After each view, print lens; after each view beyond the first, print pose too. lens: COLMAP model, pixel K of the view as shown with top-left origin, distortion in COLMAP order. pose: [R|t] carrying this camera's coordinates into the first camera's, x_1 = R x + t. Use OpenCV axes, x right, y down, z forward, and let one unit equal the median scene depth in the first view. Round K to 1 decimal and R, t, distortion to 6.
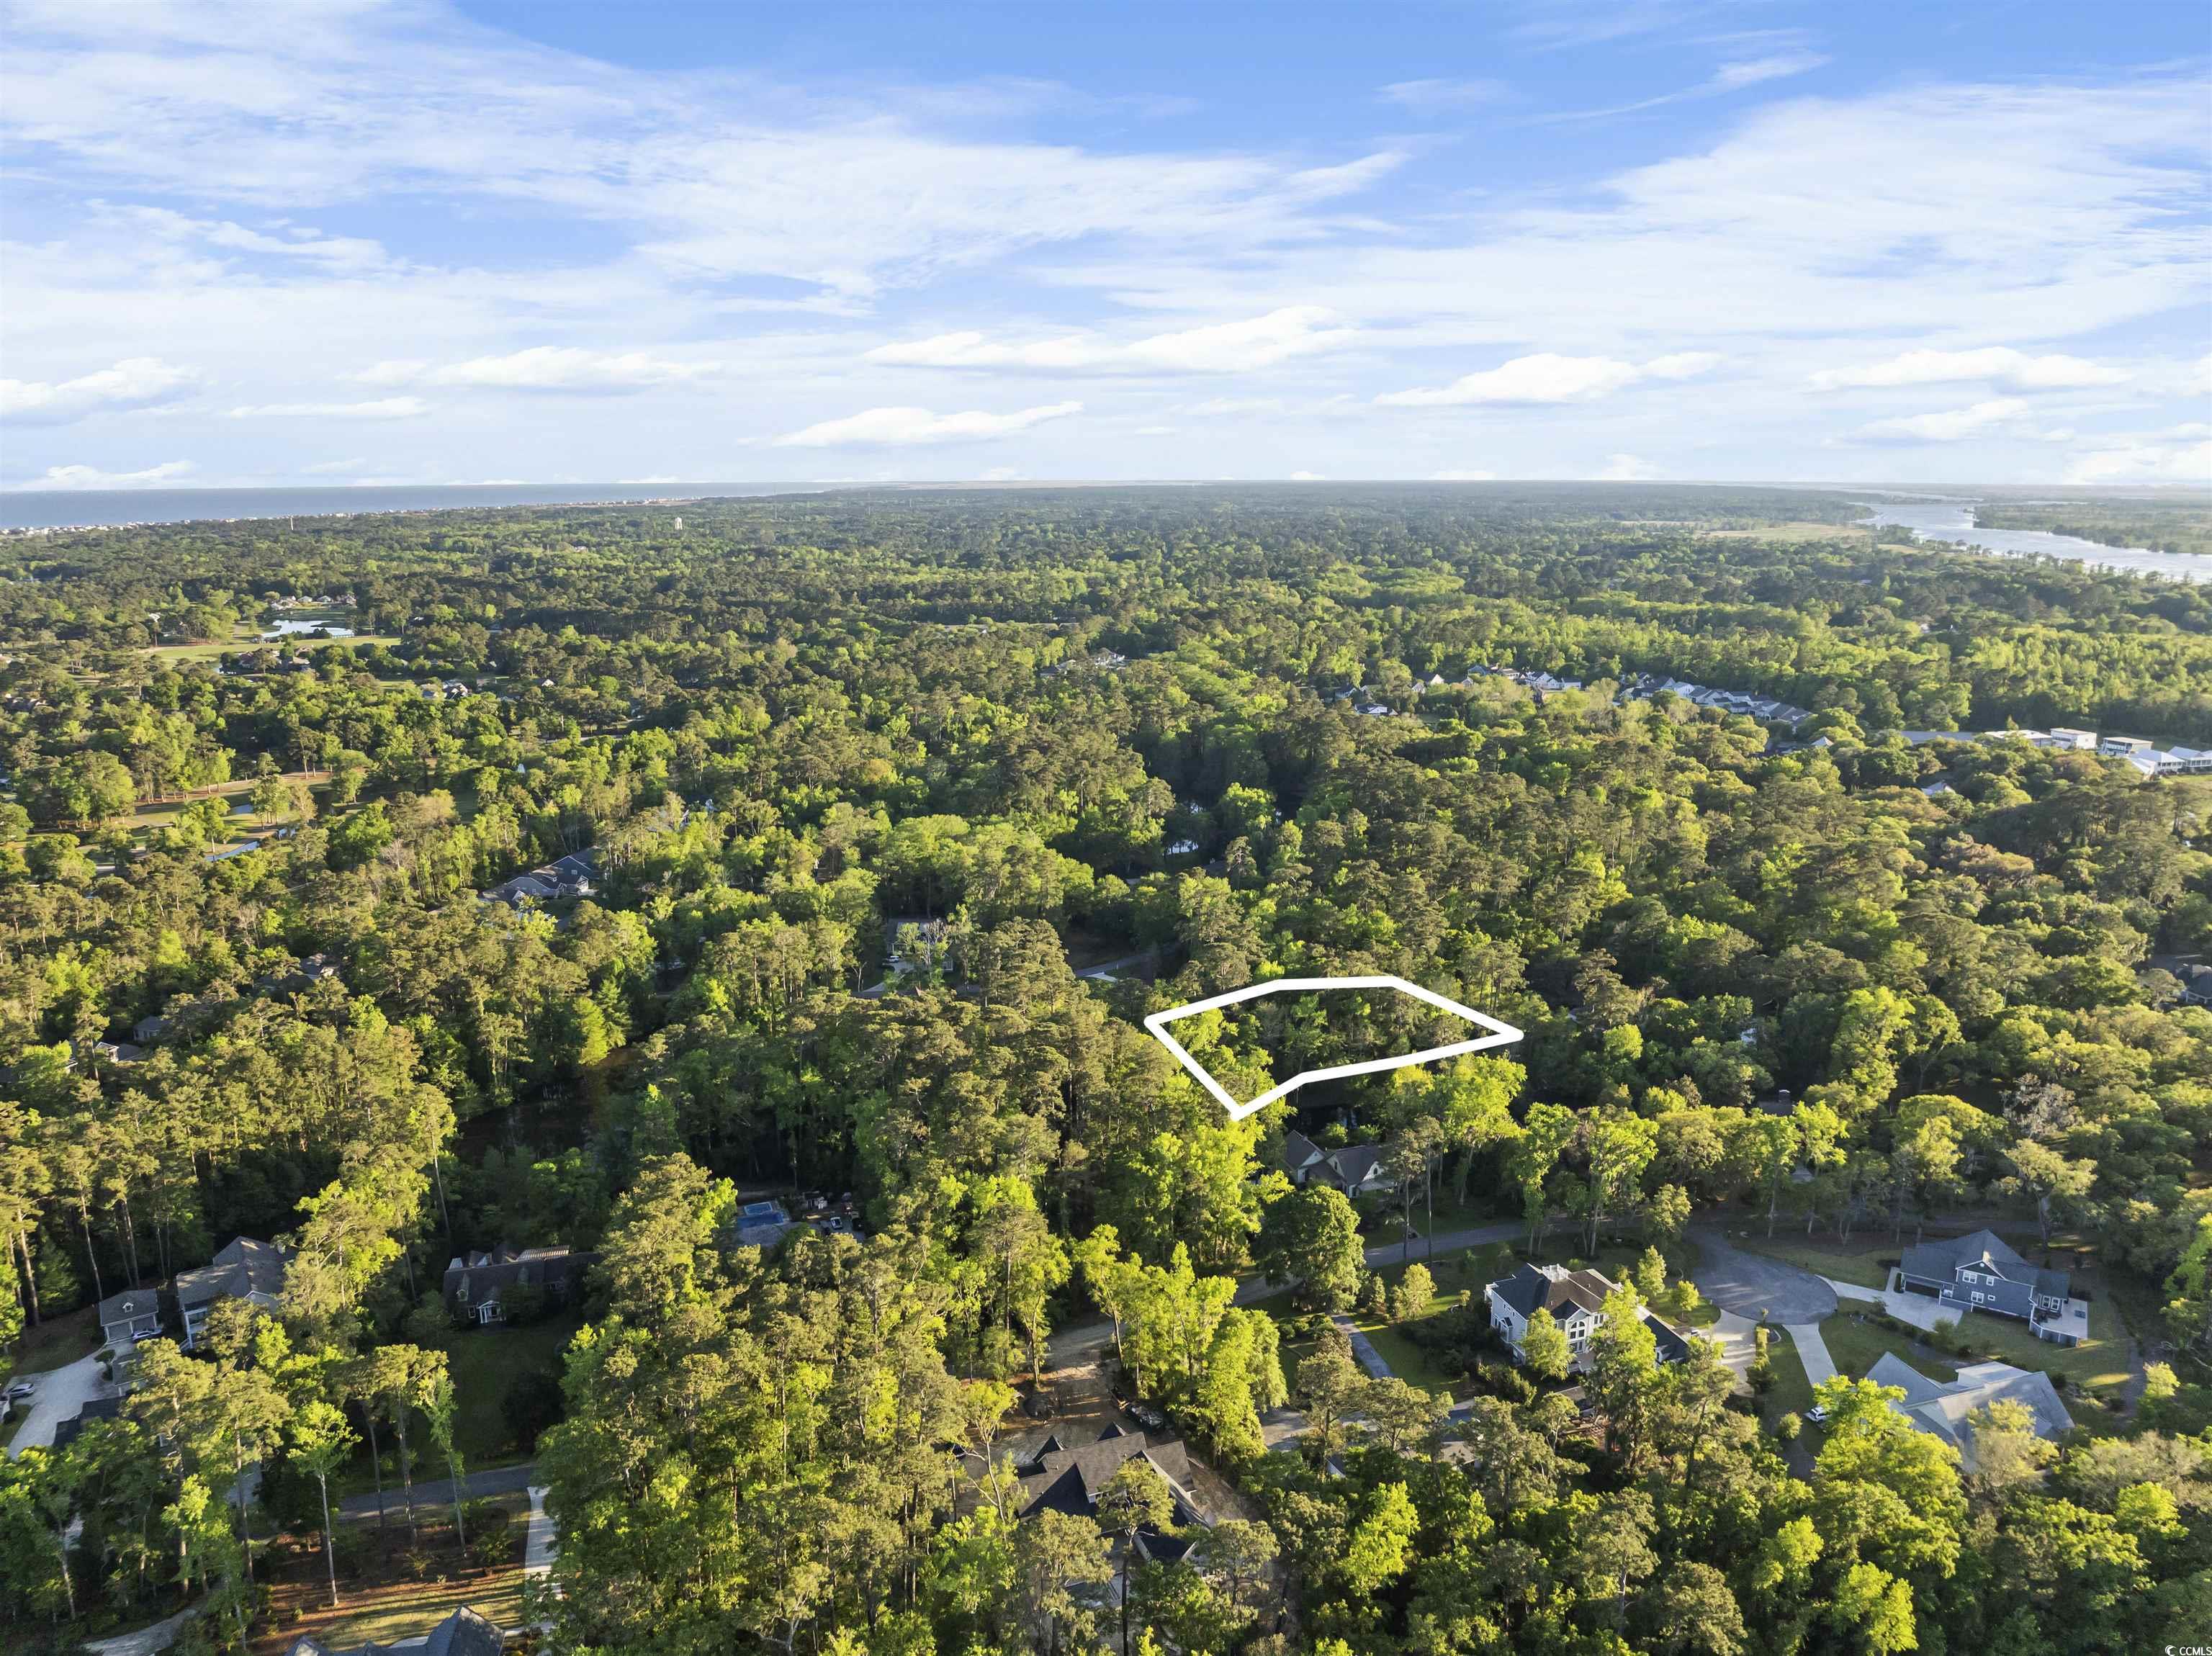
lens RADIAL K [[1556.1, 0, 1106.0], [0, 1556.1, 828.0], [0, 0, 1]] dist [-0.037447, -0.004397]
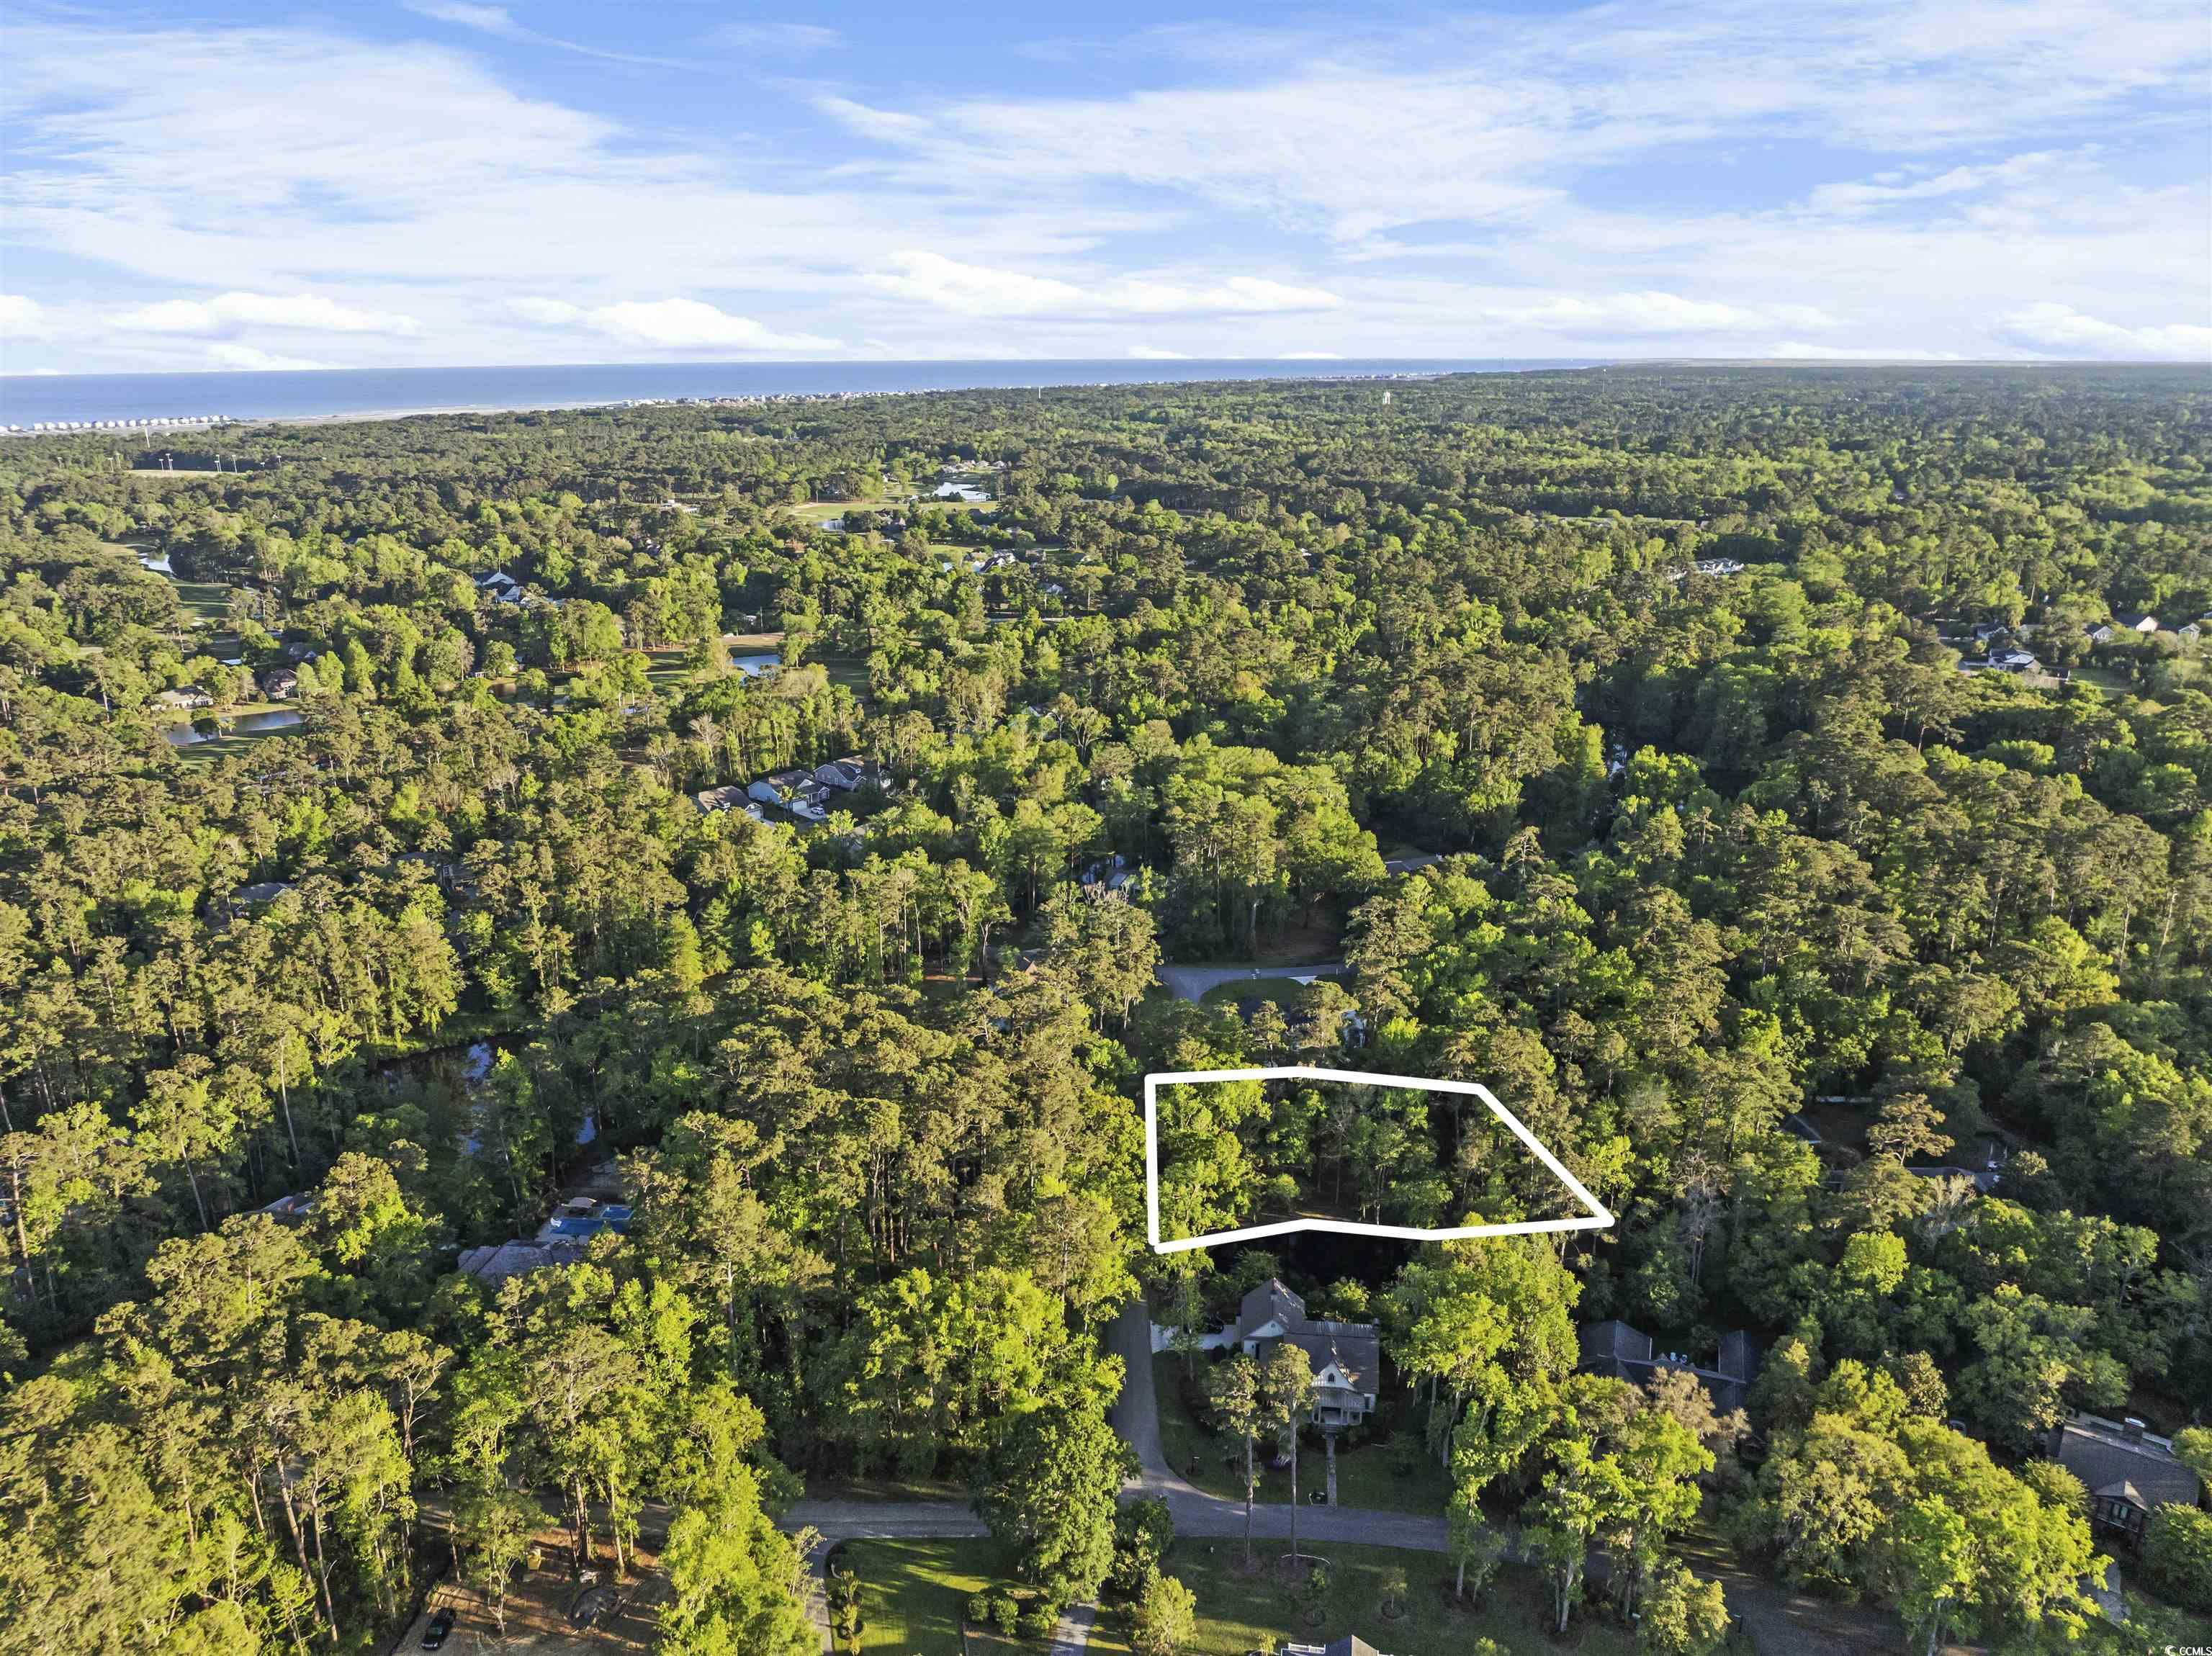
lens RADIAL K [[1556.1, 0, 1106.0], [0, 1556.1, 828.0], [0, 0, 1]] dist [-0.037447, -0.004397]
pose [[0.888677, 0.131578, -0.439250, 0.151250], [-0.098221, 0.990334, 0.097939, -0.030034], [0.447891, -0.043892, 0.893010, 0.160072]]
